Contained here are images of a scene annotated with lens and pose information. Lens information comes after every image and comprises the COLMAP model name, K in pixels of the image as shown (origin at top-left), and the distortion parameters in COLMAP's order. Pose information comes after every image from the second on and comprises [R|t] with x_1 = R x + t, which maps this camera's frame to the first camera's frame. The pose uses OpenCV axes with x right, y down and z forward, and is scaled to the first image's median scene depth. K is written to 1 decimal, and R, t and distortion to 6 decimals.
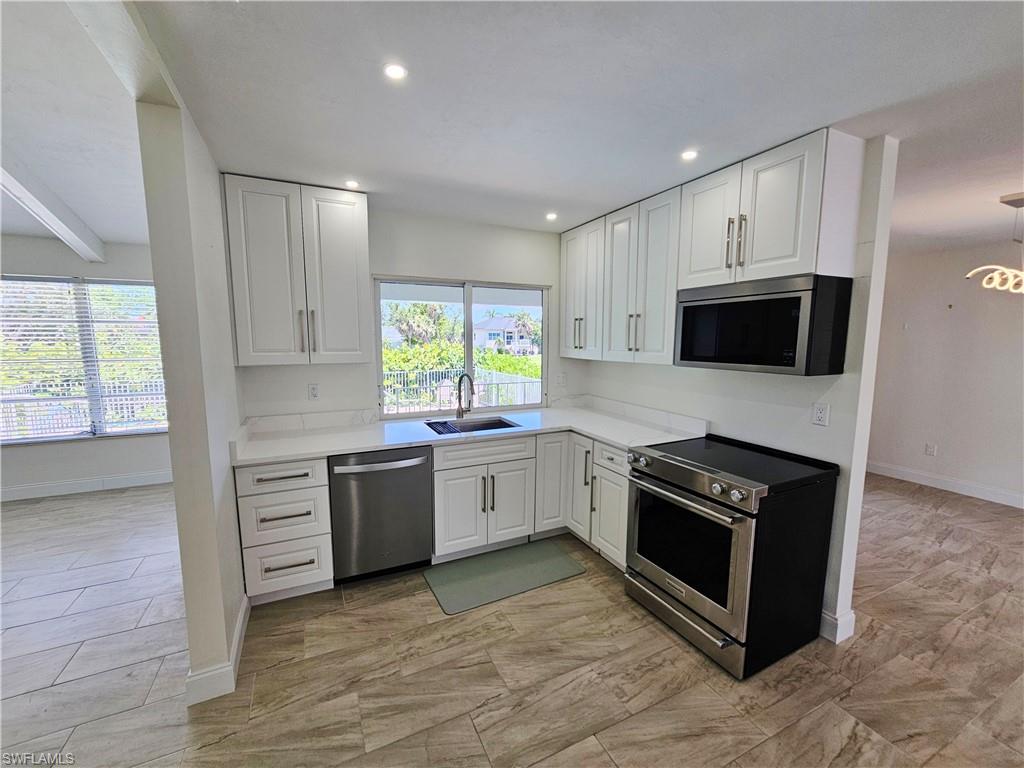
lens RADIAL K [[410.5, 0, 518.1], [0, 410.5, 392.0], [0, 0, 1]] dist [-0.012699, 0.000028]
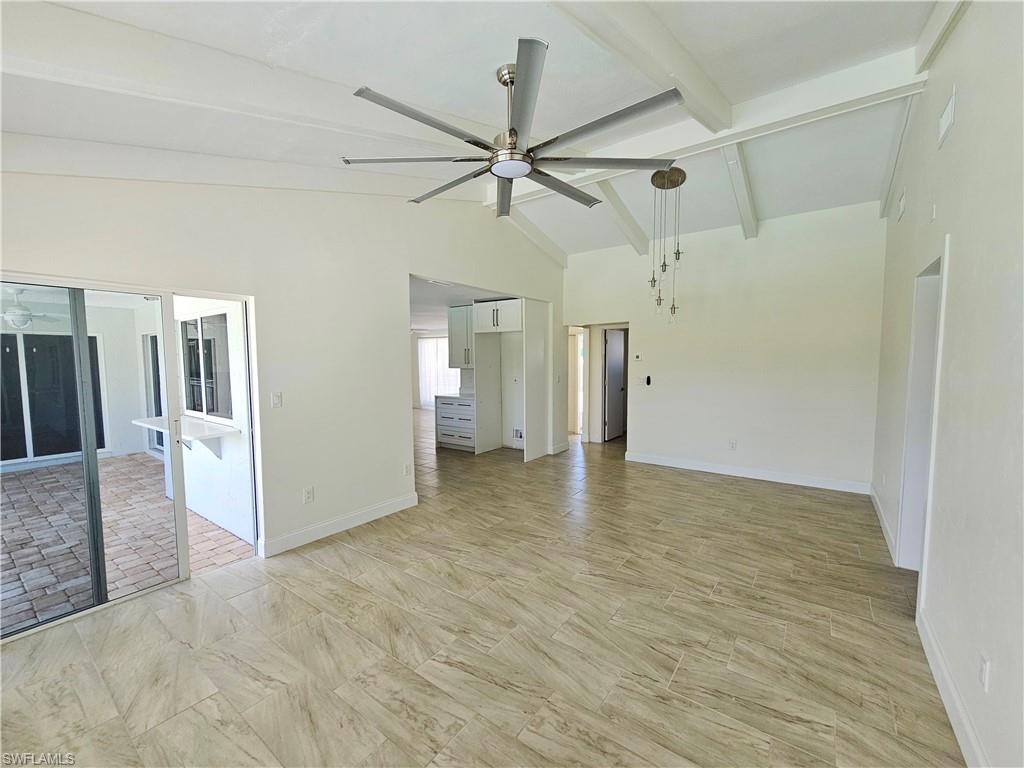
lens RADIAL K [[422.7, 0, 505.8], [0, 422.7, 387.6], [0, 0, 1]] dist [-0.000794, -0.000583]
pose [[-0.440864, -0.064092, 0.895283, -2.376656], [0.117260, 0.984786, 0.128242, -0.145224], [-0.889881, 0.161519, -0.426641, 1.076529]]
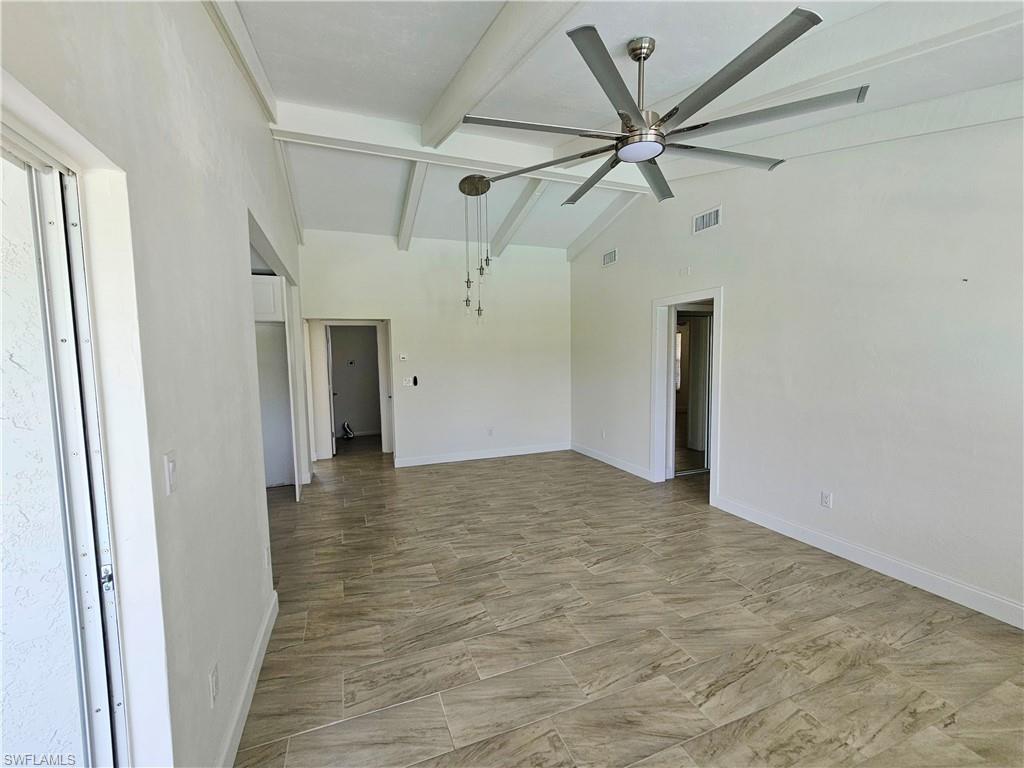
lens RADIAL K [[422.7, 0, 505.8], [0, 422.7, 387.6], [0, 0, 1]] dist [-0.000794, -0.000583]
pose [[-0.994345, 0.001467, 0.106186, -1.276129], [0.022933, 0.979278, 0.201216, -0.210623], [-0.103691, 0.202513, -0.973775, 1.591771]]
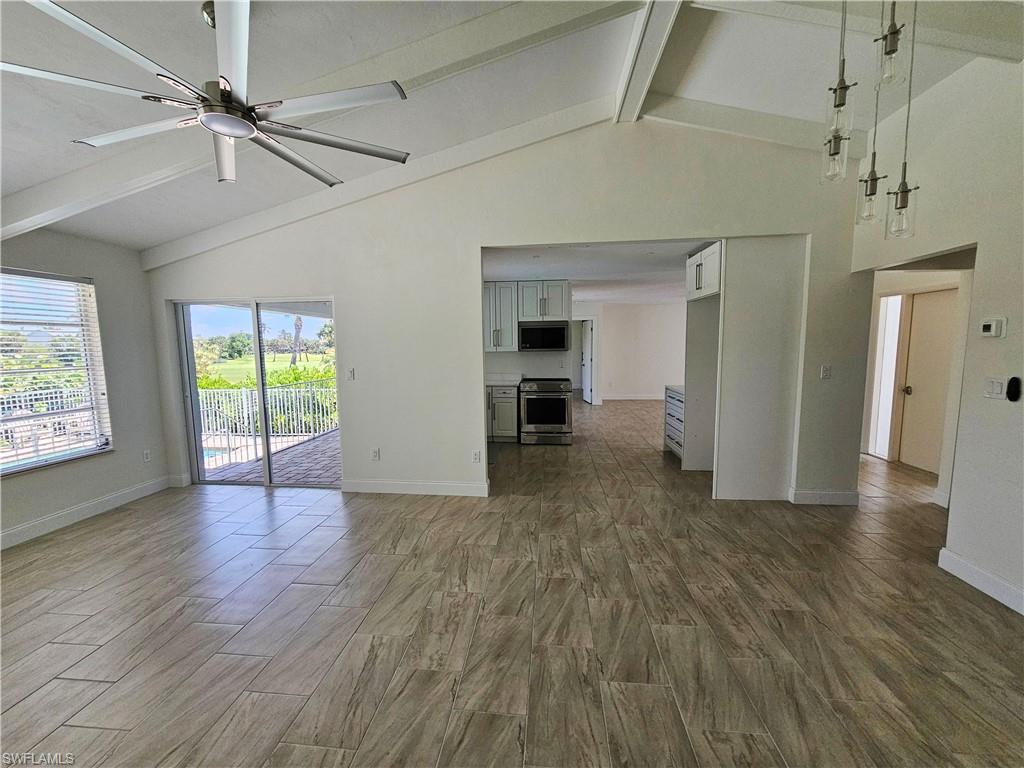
lens RADIAL K [[422.7, 0, 505.8], [0, 422.7, 387.6], [0, 0, 1]] dist [-0.000794, -0.000583]
pose [[0.548523, -0.096215, 0.830581, -1.930206], [0.121165, 0.992019, 0.034897, 0.058607], [-0.827310, 0.081496, 0.555803, -0.344347]]
